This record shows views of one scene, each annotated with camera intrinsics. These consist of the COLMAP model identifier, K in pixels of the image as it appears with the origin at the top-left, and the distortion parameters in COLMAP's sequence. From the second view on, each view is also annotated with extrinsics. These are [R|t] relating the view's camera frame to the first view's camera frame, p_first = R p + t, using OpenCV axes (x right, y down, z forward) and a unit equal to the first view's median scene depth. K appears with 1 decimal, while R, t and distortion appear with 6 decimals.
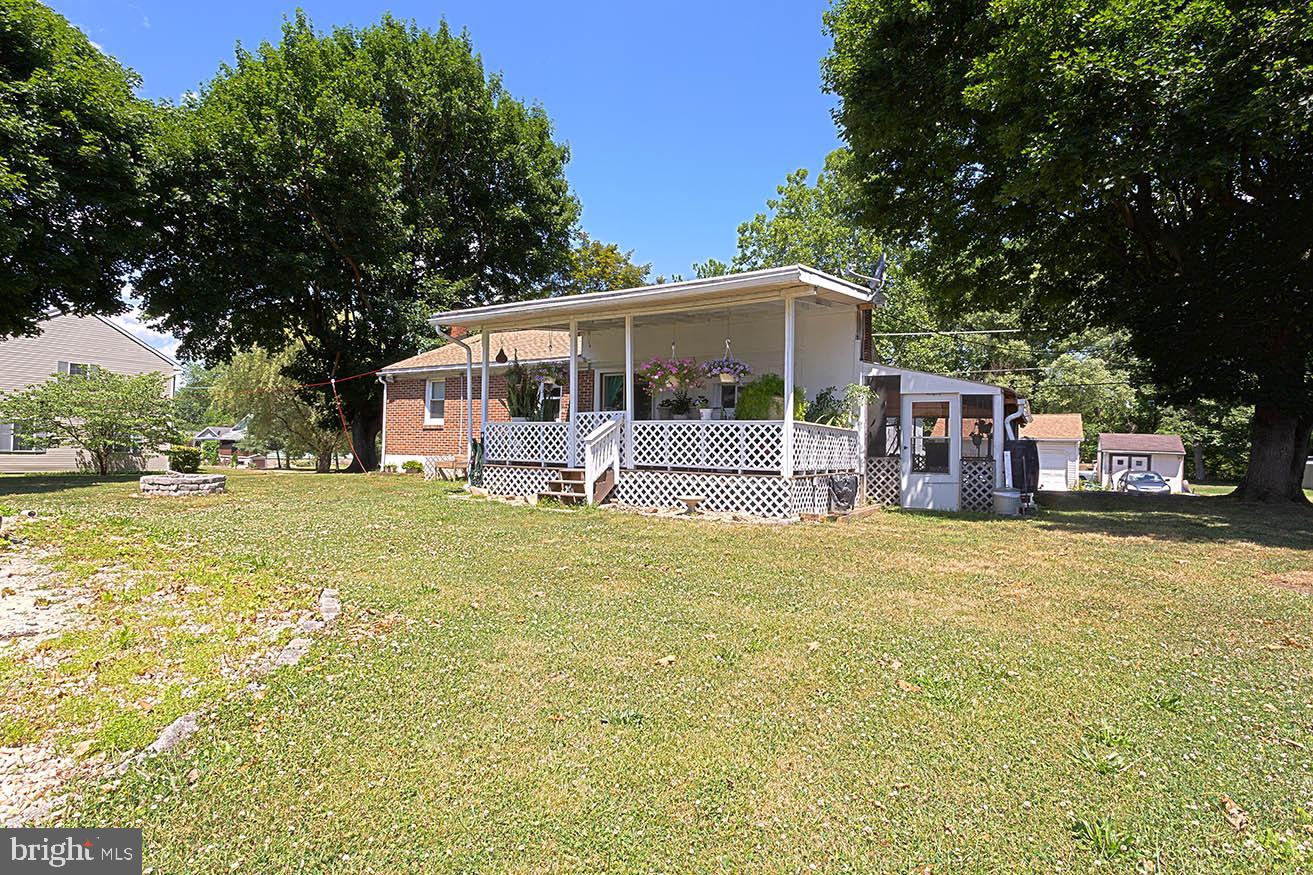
lens RADIAL K [[670.4, 0, 658.2], [0, 670.4, 445.8], [0, 0, 1]] dist [-0.001488, -0.000243]
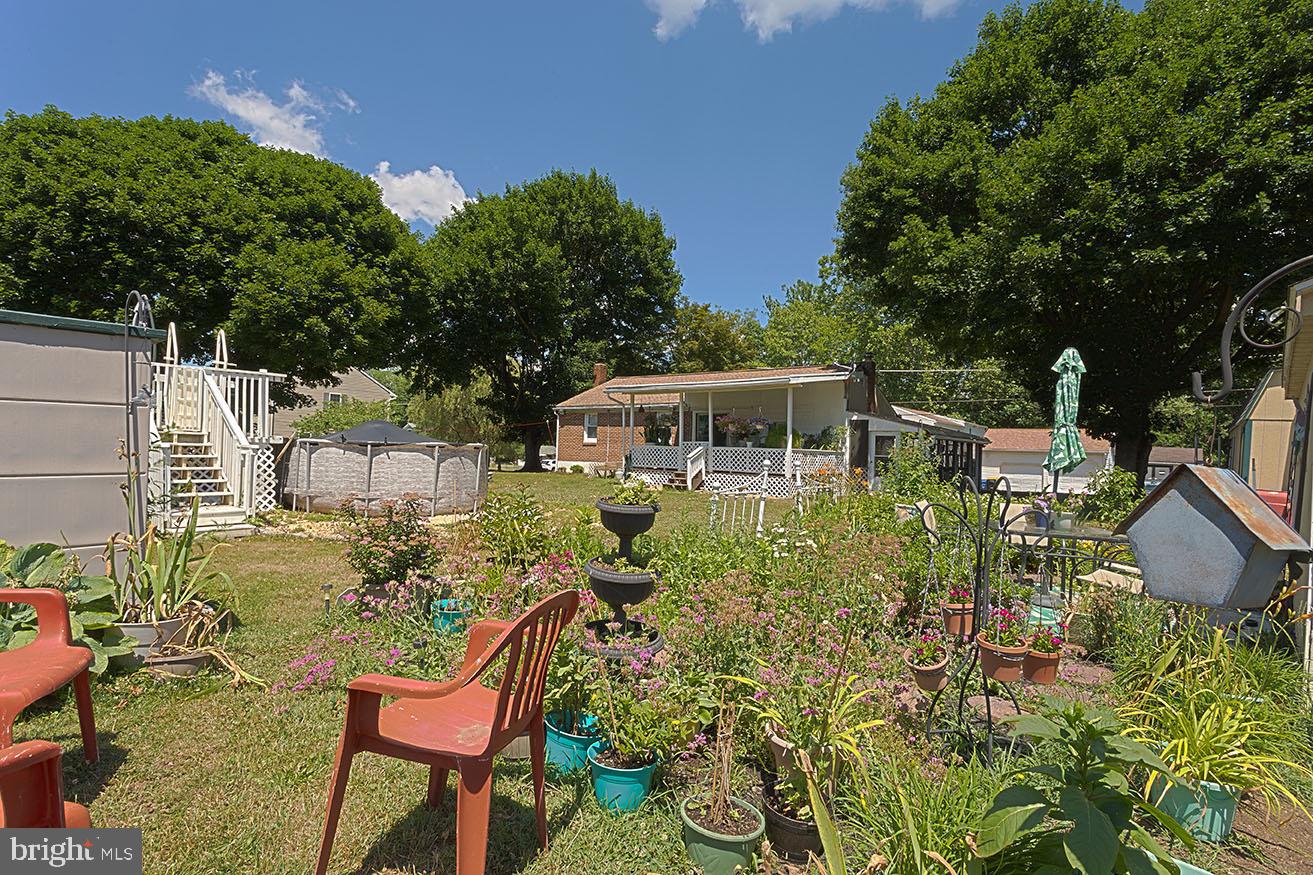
lens RADIAL K [[660.3, 0, 658.7], [0, 660.3, 490.4], [0, 0, 1]] dist [-0.000268, -0.000052]
pose [[0.989783, 0.016537, -0.141617, 0.066211], [-0.007529, 0.997927, 0.063906, -0.027523], [0.142381, -0.062187, 0.987857, -0.743414]]
